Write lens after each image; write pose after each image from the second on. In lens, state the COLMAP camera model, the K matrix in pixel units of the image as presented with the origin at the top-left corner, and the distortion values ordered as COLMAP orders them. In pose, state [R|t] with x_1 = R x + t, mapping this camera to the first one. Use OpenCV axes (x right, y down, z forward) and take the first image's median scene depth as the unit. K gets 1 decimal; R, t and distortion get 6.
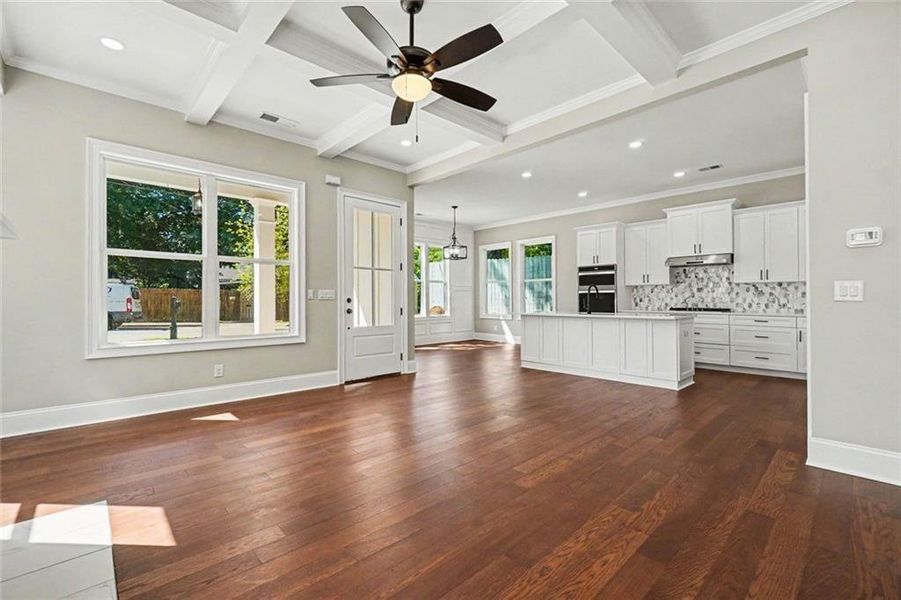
lens RADIAL K [[392.4, 0, 432.5], [0, 392.4, 300.9], [0, 0, 1]] dist [0.023839, 0.000567]
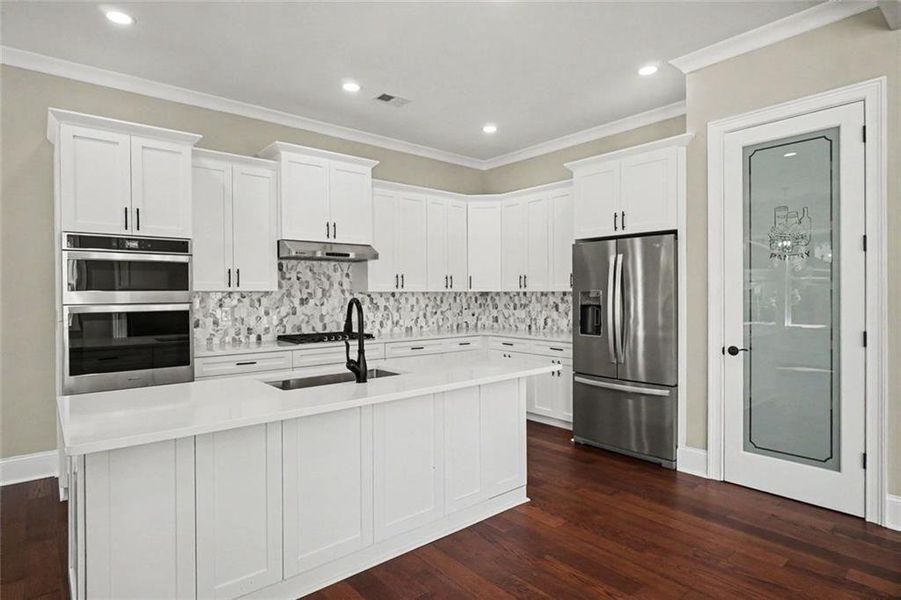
lens RADIAL K [[485.5, 0, 417.1], [0, 485.5, 286.0], [0, 0, 1]] dist [0.000408, 0.001593]
pose [[0.029138, 0.016389, 0.999441, -0.020400], [0.016447, 0.999722, -0.016873, -0.033738], [-0.999440, 0.016929, 0.028860, 0.770079]]
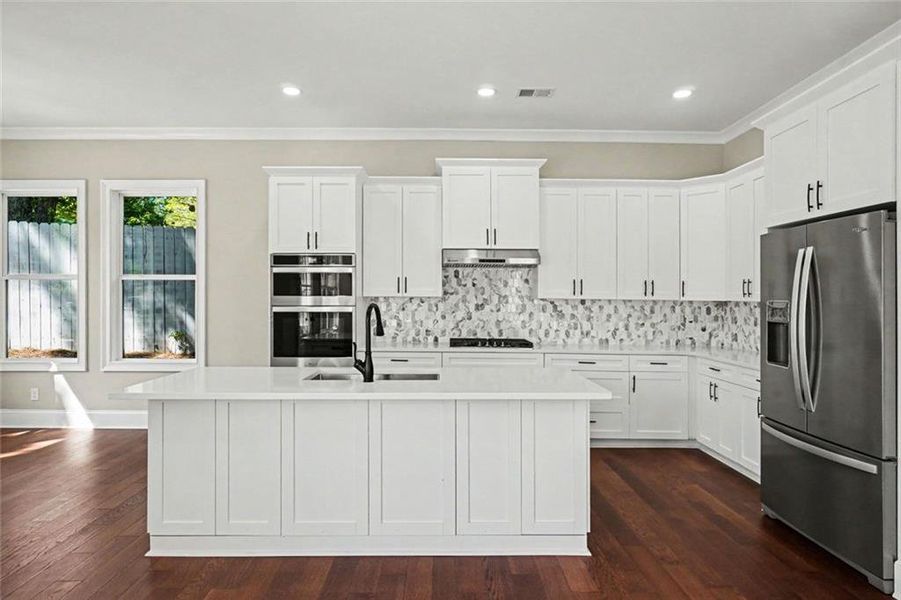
lens RADIAL K [[496.7, 0, 442.2], [0, 496.7, 296.3], [0, 0, 1]] dist [-0.003398, 0.003859]
pose [[0.653809, 0.011014, 0.756579, 0.073229], [-0.001802, 0.999914, -0.012999, -0.032574], [-0.756657, 0.007135, 0.653773, 0.526343]]
